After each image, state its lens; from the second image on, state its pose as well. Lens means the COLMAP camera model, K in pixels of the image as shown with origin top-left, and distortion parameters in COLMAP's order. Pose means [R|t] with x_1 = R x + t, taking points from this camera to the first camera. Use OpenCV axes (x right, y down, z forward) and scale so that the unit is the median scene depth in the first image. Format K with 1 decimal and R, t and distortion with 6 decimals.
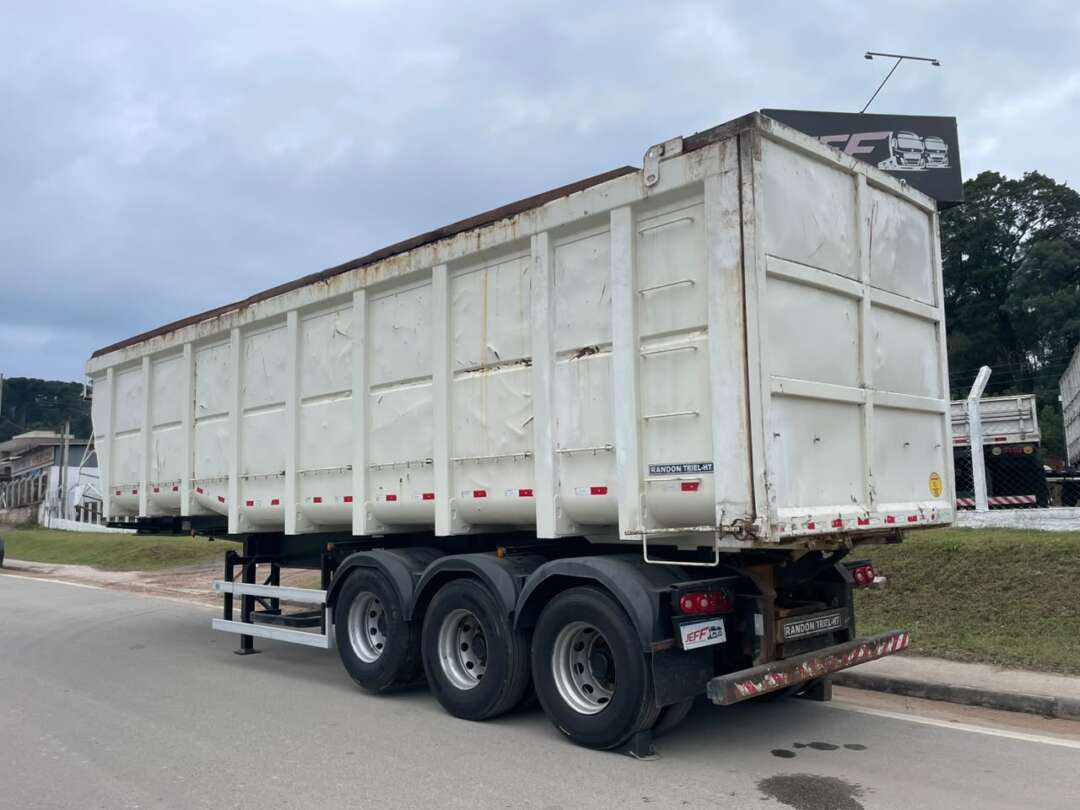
lens RADIAL K [[919.6, 0, 522.9], [0, 919.6, 396.1], [0, 0, 1]] dist [0.078628, -0.089456]
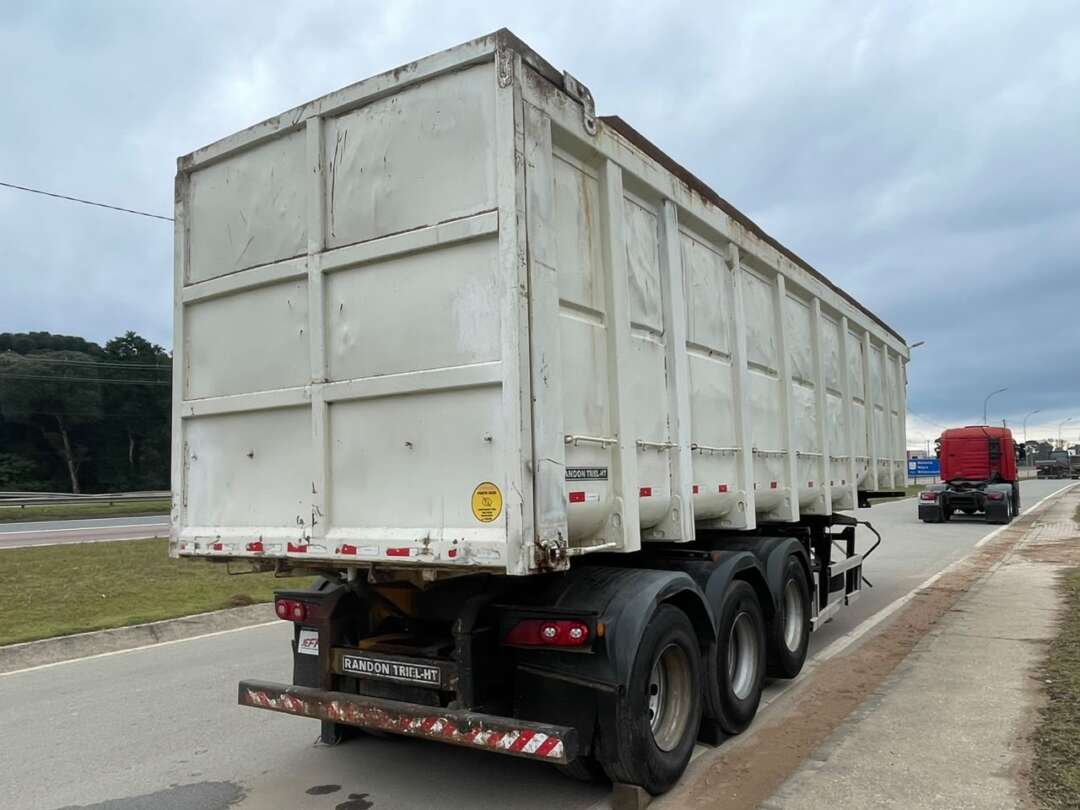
lens RADIAL K [[786.4, 0, 556.8], [0, 786.4, 401.1], [0, 0, 1]] dist [0.000580, -0.004427]
pose [[0.243532, -0.081497, -0.966463, 0.971863], [0.128819, 0.990353, -0.051051, 0.061355], [0.961300, -0.112066, 0.251681, 0.925761]]
